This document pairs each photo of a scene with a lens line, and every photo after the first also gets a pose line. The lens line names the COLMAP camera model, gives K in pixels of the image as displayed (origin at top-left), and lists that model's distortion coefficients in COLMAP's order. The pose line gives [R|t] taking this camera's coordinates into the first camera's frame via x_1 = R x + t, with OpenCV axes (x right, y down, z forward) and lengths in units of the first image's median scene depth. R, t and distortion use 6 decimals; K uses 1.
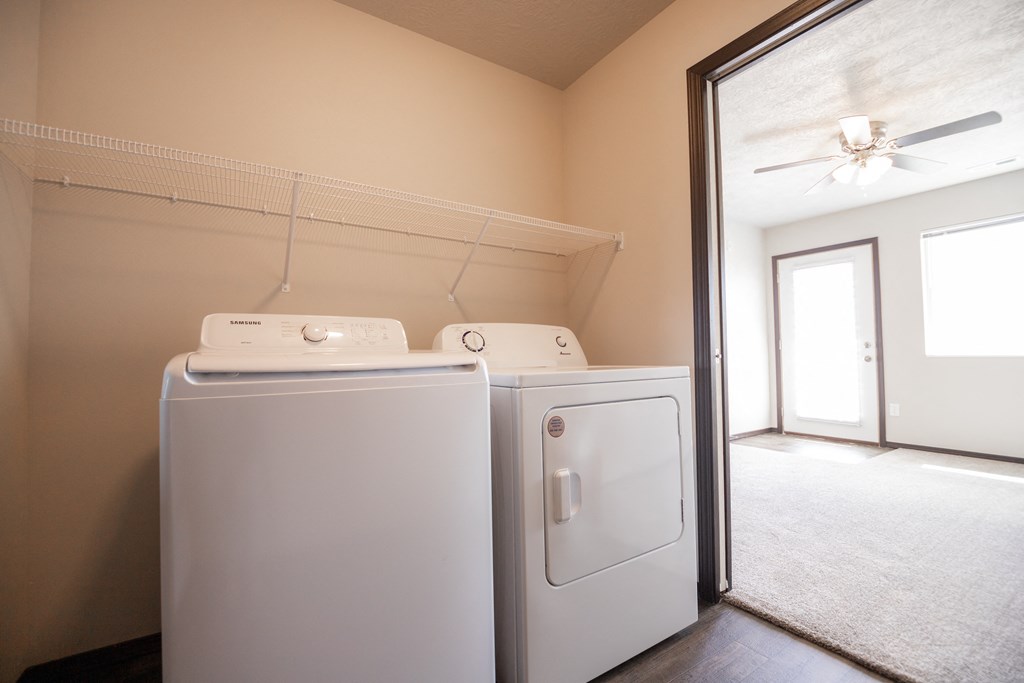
lens RADIAL K [[444.6, 0, 505.8], [0, 444.6, 336.0], [0, 0, 1]] dist [-0.016314, -0.000327]
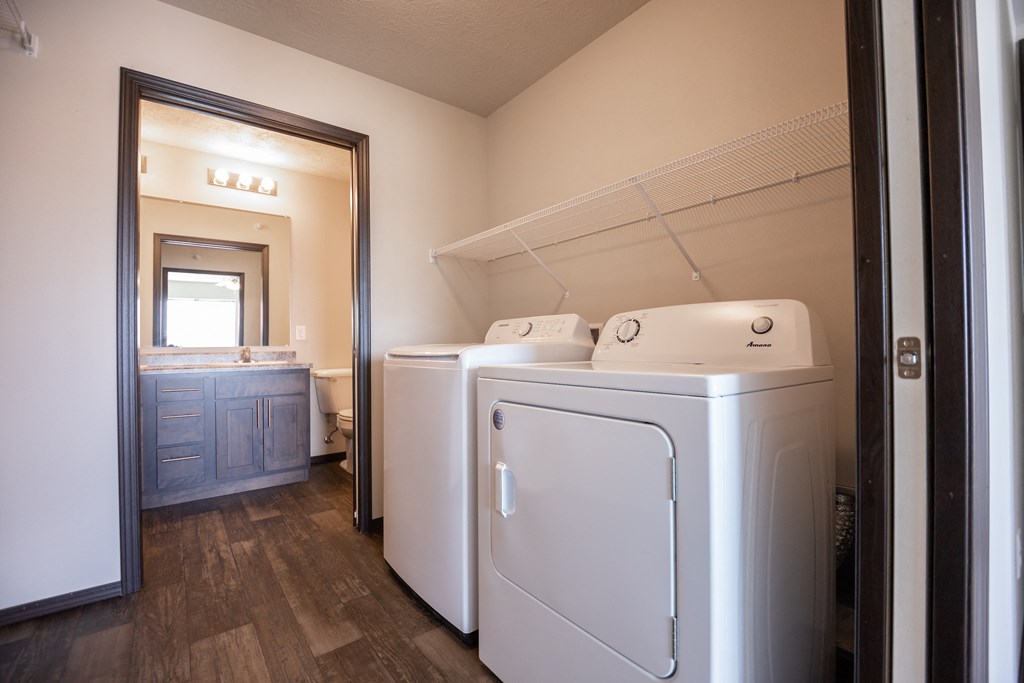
lens RADIAL K [[444.6, 0, 504.7], [0, 444.6, 340.2], [0, 0, 1]] dist [-0.016314, -0.000327]
pose [[0.074251, -0.000315, -0.997240, 0.832036], [0.053702, 0.998550, 0.003683, 0.014442], [0.995793, -0.053828, 0.074160, 0.697662]]
